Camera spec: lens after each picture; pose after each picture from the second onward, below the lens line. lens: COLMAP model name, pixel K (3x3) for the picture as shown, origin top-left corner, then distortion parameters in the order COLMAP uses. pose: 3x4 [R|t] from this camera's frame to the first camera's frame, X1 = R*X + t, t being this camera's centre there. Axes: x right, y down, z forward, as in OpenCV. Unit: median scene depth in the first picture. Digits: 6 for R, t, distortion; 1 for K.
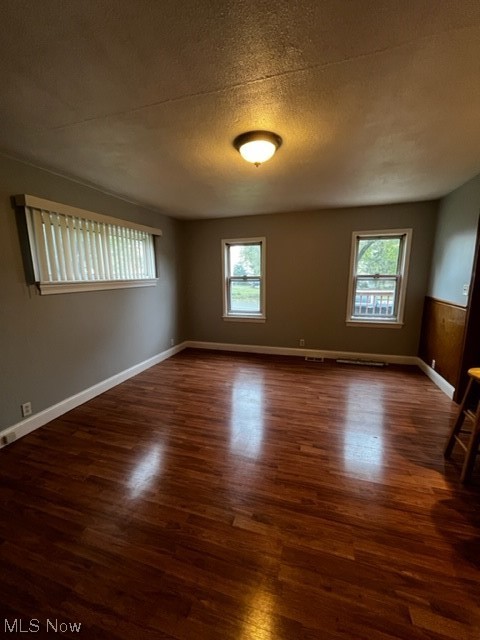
lens RADIAL K [[261.5, 0, 240.8], [0, 261.5, 321.7], [0, 0, 1]] dist [-0.004638, -0.000532]
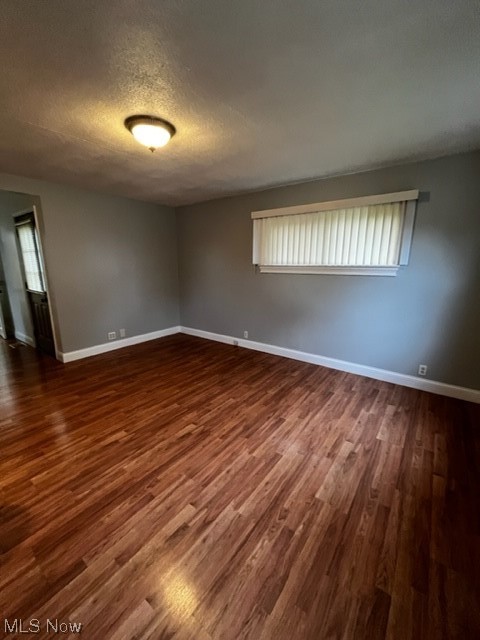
lens RADIAL K [[261.5, 0, 243.0], [0, 261.5, 323.0], [0, 0, 1]] dist [-0.004638, -0.000532]
pose [[-0.334063, 0.223826, -0.915589, 0.641349], [-0.166231, 0.942178, 0.290977, -0.204980], [0.927776, 0.249404, -0.277540, 1.124940]]
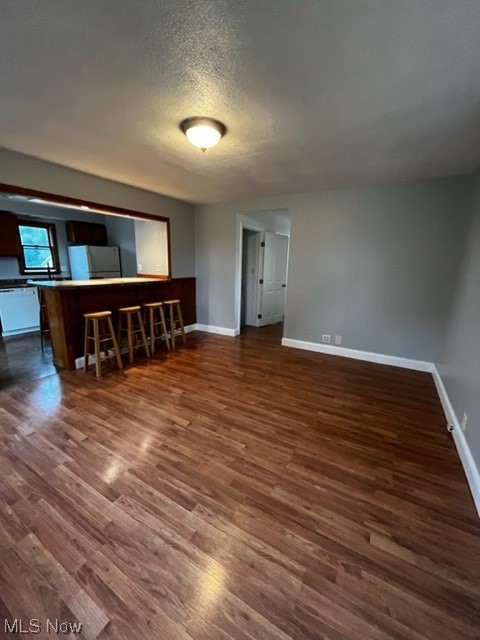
lens RADIAL K [[261.5, 0, 237.4], [0, 261.5, 321.1], [0, 0, 1]] dist [-0.004638, -0.000532]
pose [[-0.971941, -0.060653, 0.227272, -0.217604], [0.032350, 0.922538, 0.384548, -0.232818], [-0.232991, 0.381110, -0.894690, 1.374163]]
